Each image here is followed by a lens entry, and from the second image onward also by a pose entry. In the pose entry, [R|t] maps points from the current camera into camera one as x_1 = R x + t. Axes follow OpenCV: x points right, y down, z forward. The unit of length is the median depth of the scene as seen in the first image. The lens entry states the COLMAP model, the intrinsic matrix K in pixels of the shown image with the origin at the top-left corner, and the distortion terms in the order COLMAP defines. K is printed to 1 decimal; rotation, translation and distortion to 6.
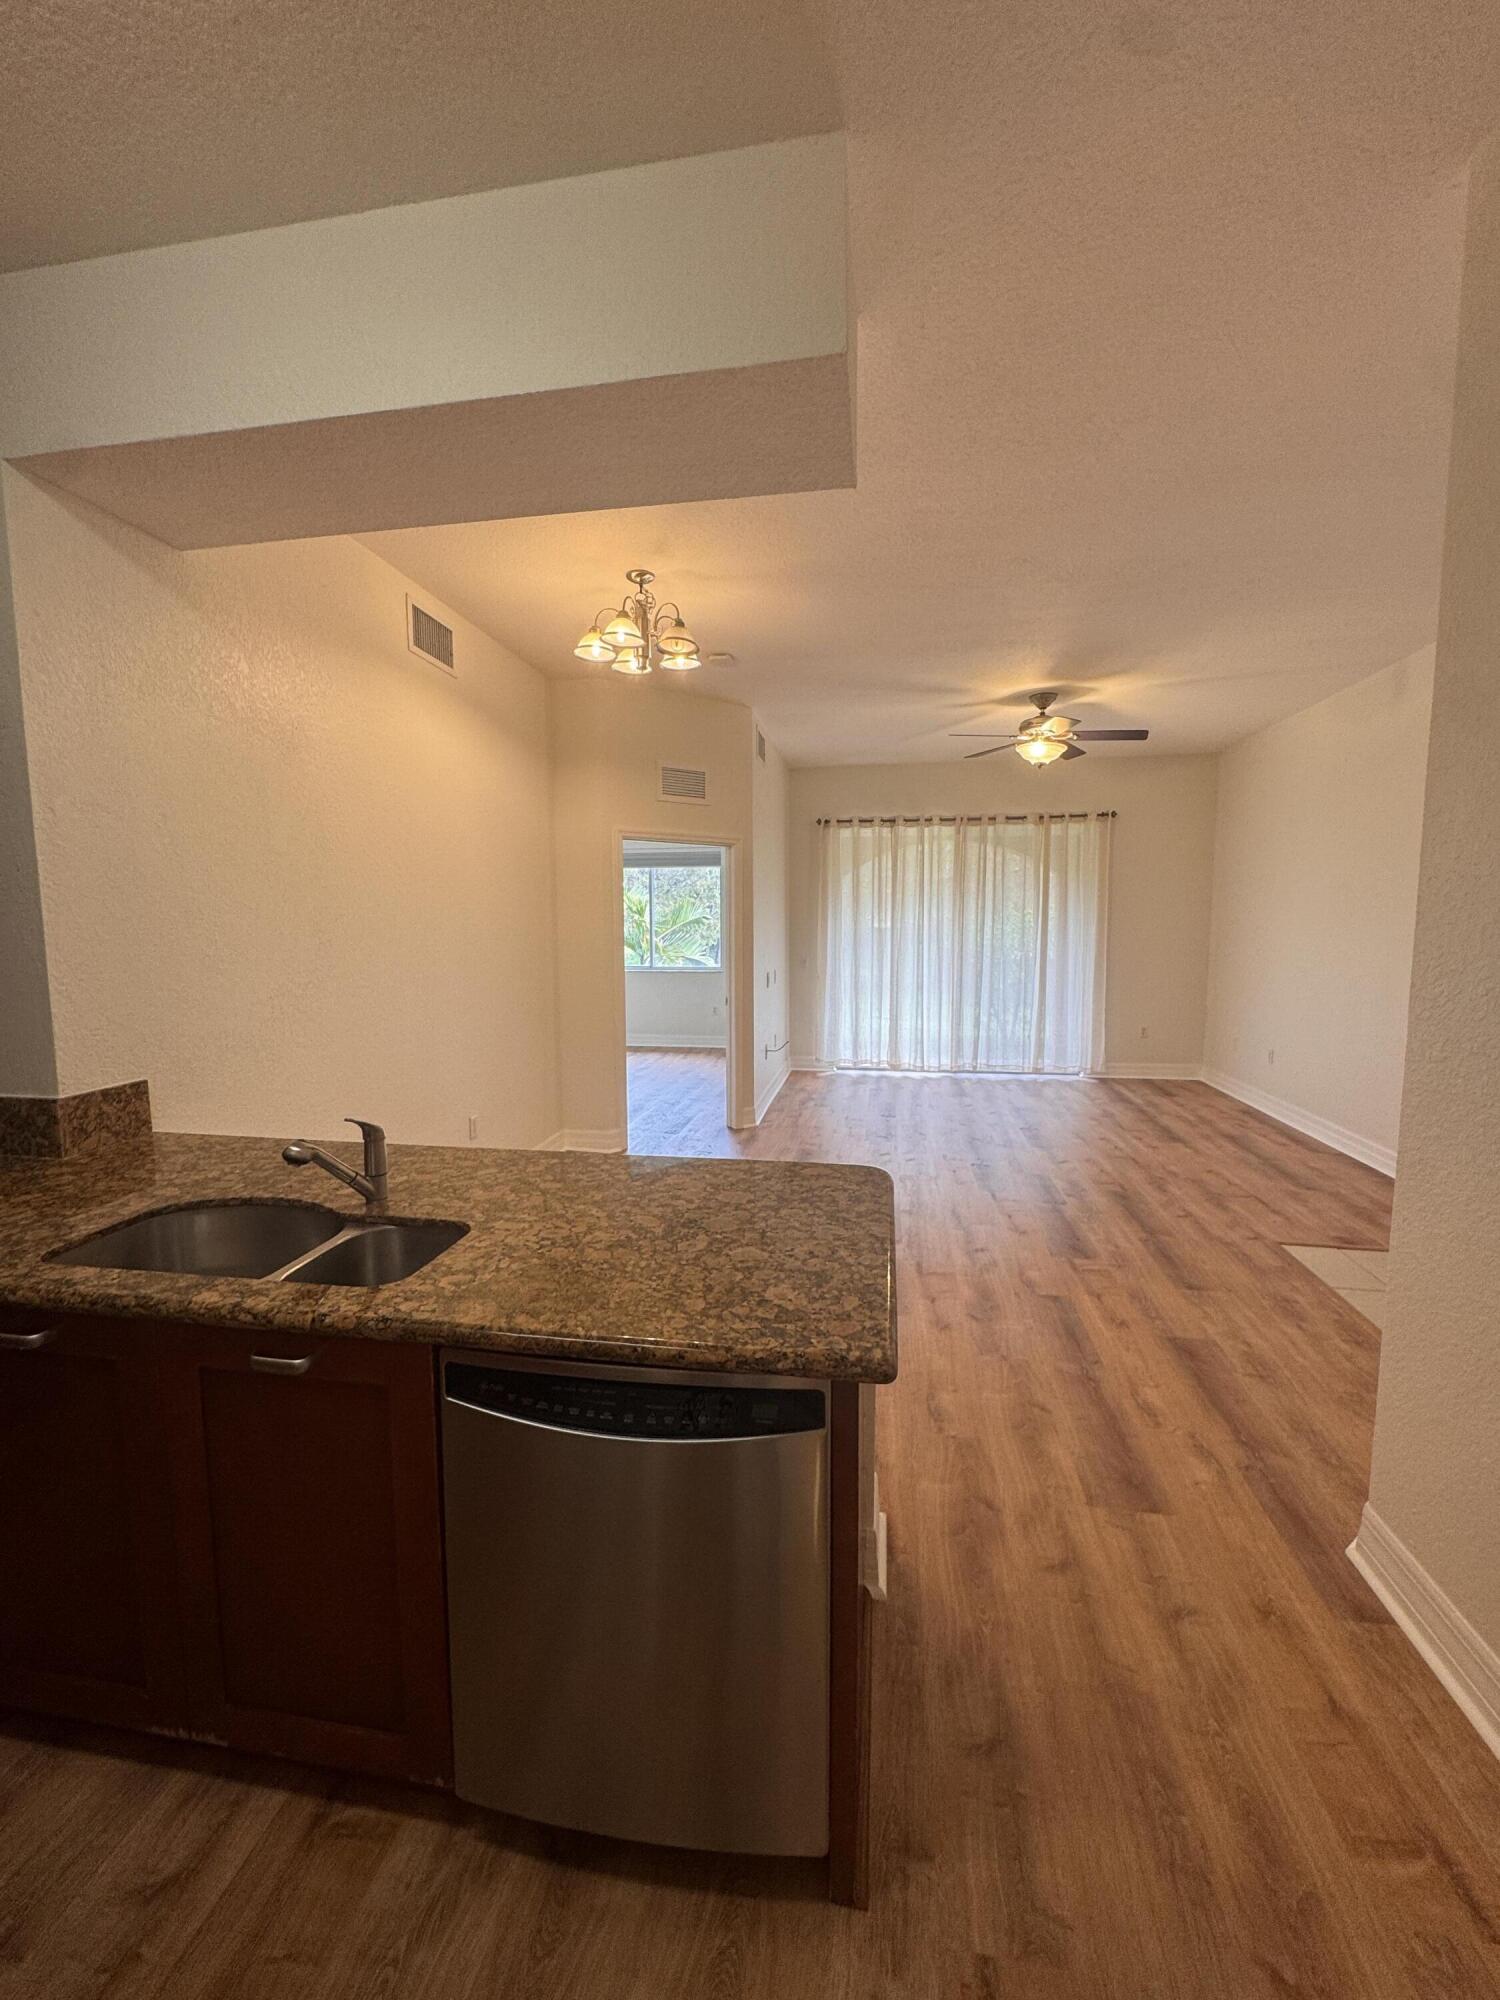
lens RADIAL K [[798.1, 0, 750.0], [0, 798.1, 1000.0], [0, 0, 1]] dist [-0.000098, 0.000011]
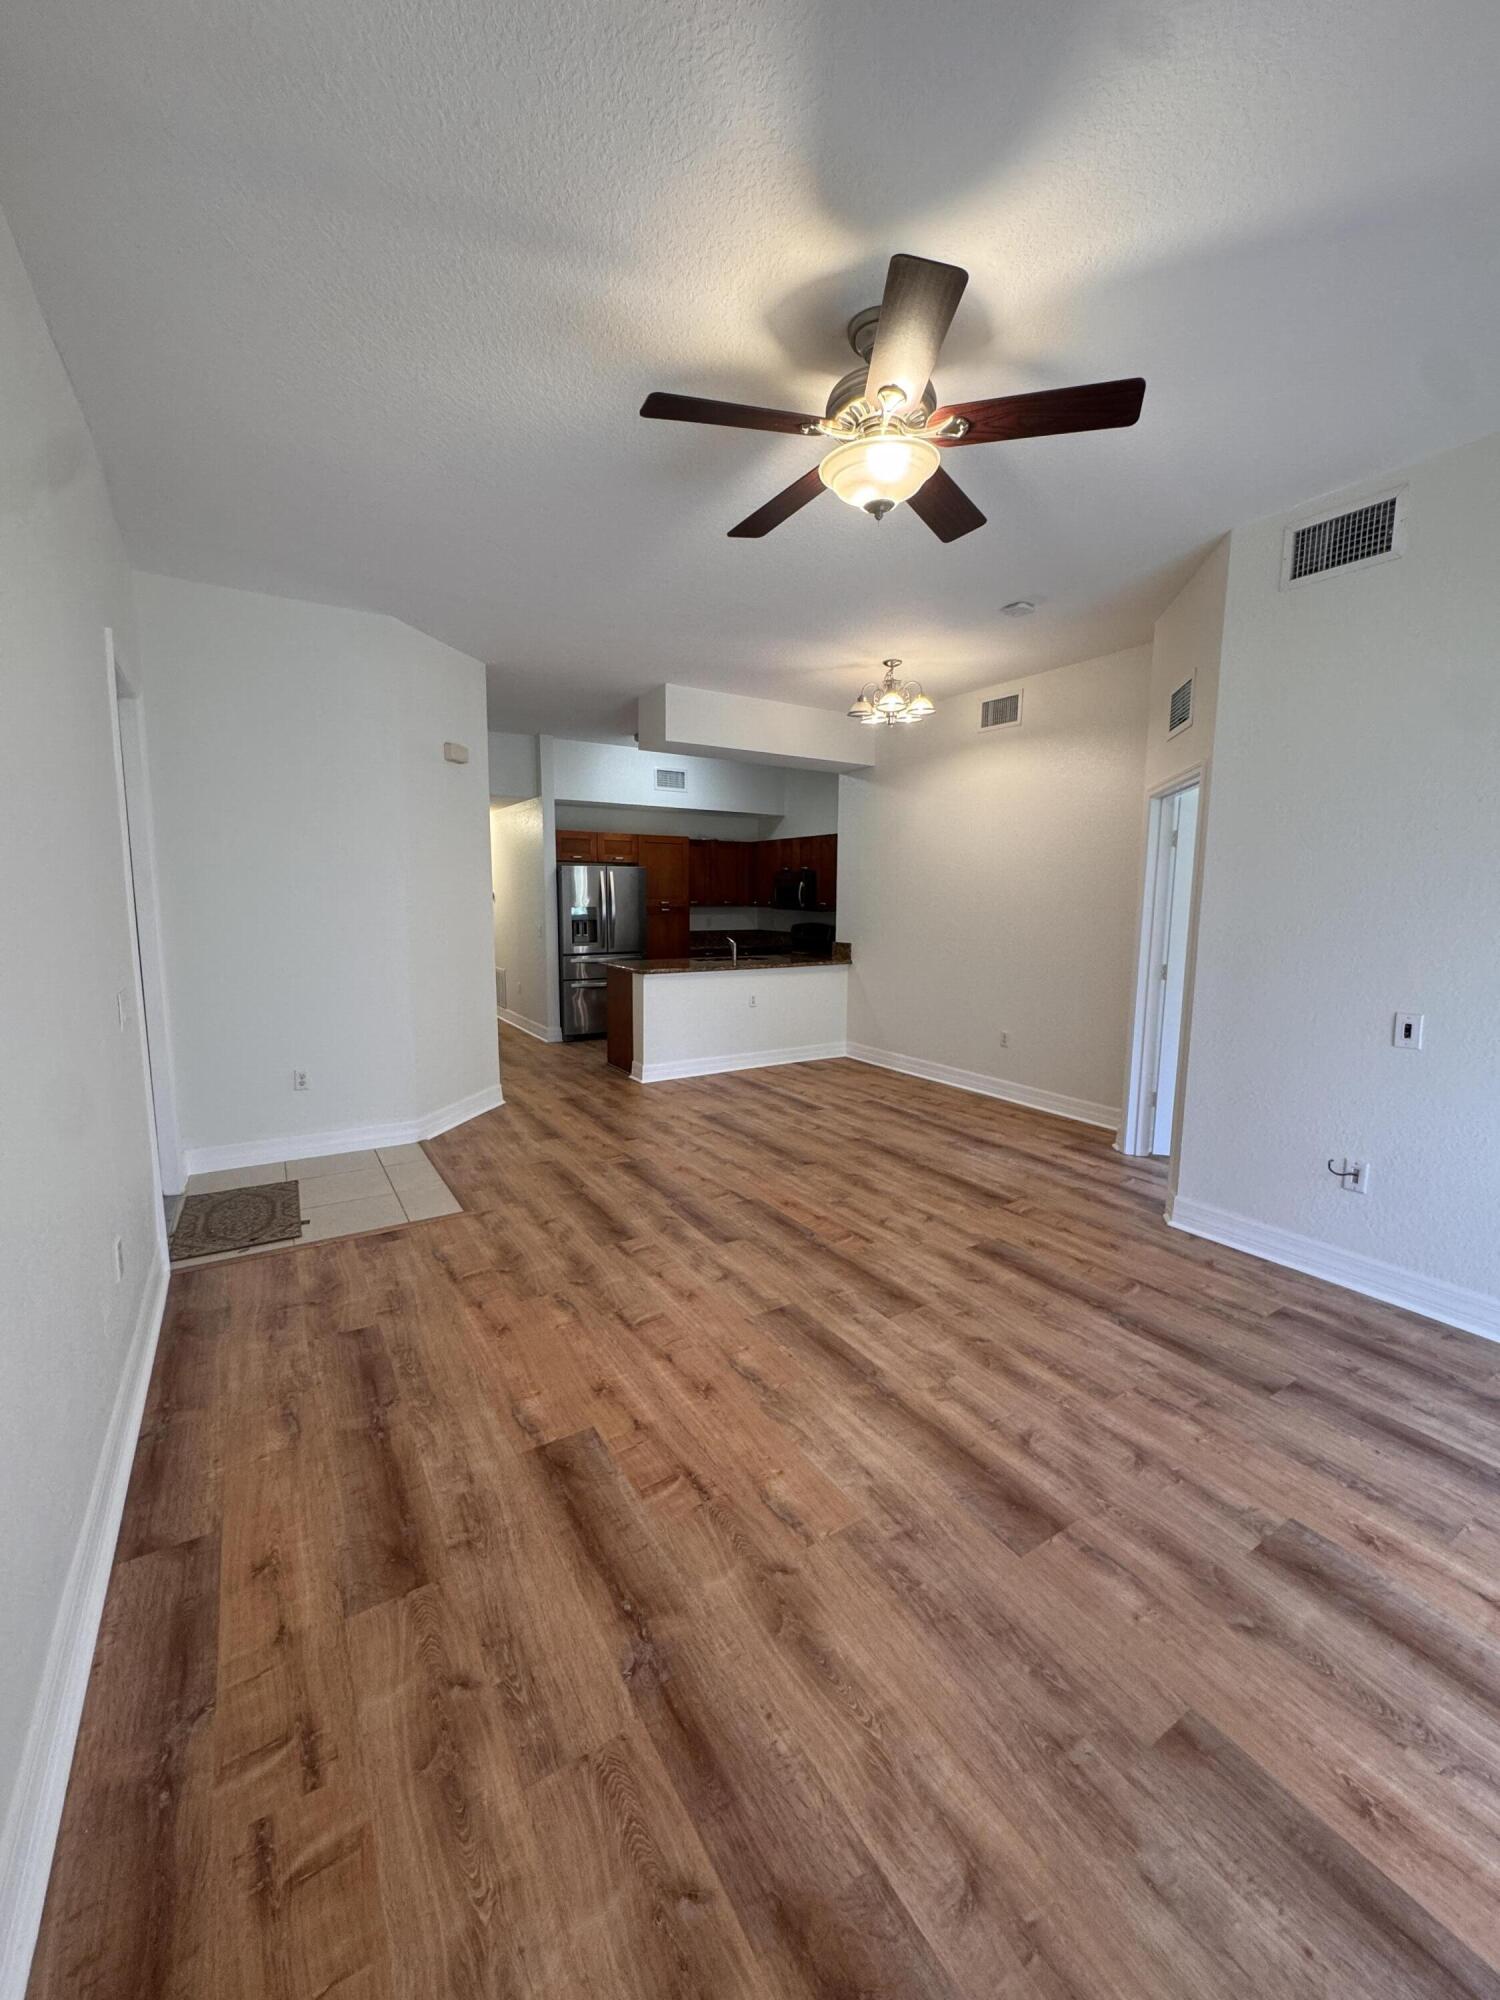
lens RADIAL K [[798.1, 0, 750.0], [0, 798.1, 1000.0], [0, 0, 1]] dist [-0.000098, 0.000011]
pose [[-0.749784, 0.084511, -0.656264, 1.033146], [-0.069538, 0.976254, 0.205165, -0.190180], [0.658019, 0.199465, -0.726103, 1.919895]]
